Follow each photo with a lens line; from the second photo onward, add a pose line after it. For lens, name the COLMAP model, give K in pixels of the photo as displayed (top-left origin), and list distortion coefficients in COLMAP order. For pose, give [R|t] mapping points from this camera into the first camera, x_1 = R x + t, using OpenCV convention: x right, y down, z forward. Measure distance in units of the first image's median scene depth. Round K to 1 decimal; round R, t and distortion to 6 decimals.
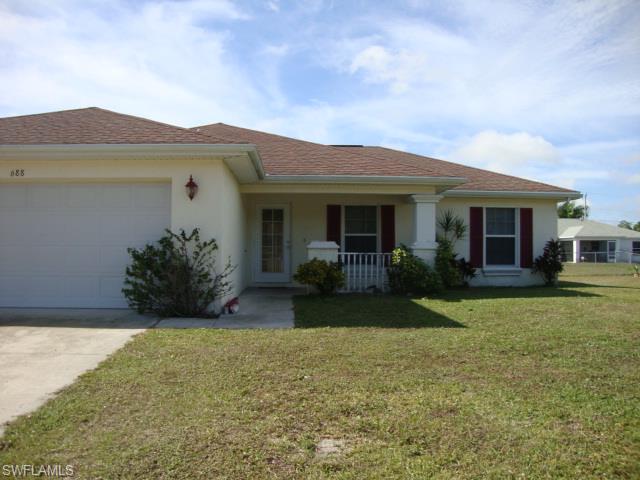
lens RADIAL K [[575.4, 0, 319.2], [0, 575.4, 242.3], [0, 0, 1]] dist [-0.104111, 0.069828]
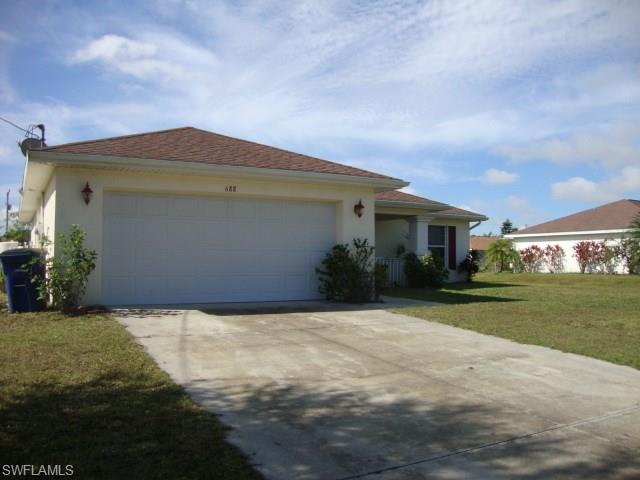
lens RADIAL K [[575.4, 0, 318.1], [0, 575.4, 241.7], [0, 0, 1]] dist [-0.104111, 0.069828]
pose [[0.900708, 0.013564, 0.434212, -0.516875], [-0.005621, 0.999793, -0.019571, 0.005840], [-0.434388, 0.015187, 0.900598, -0.095798]]
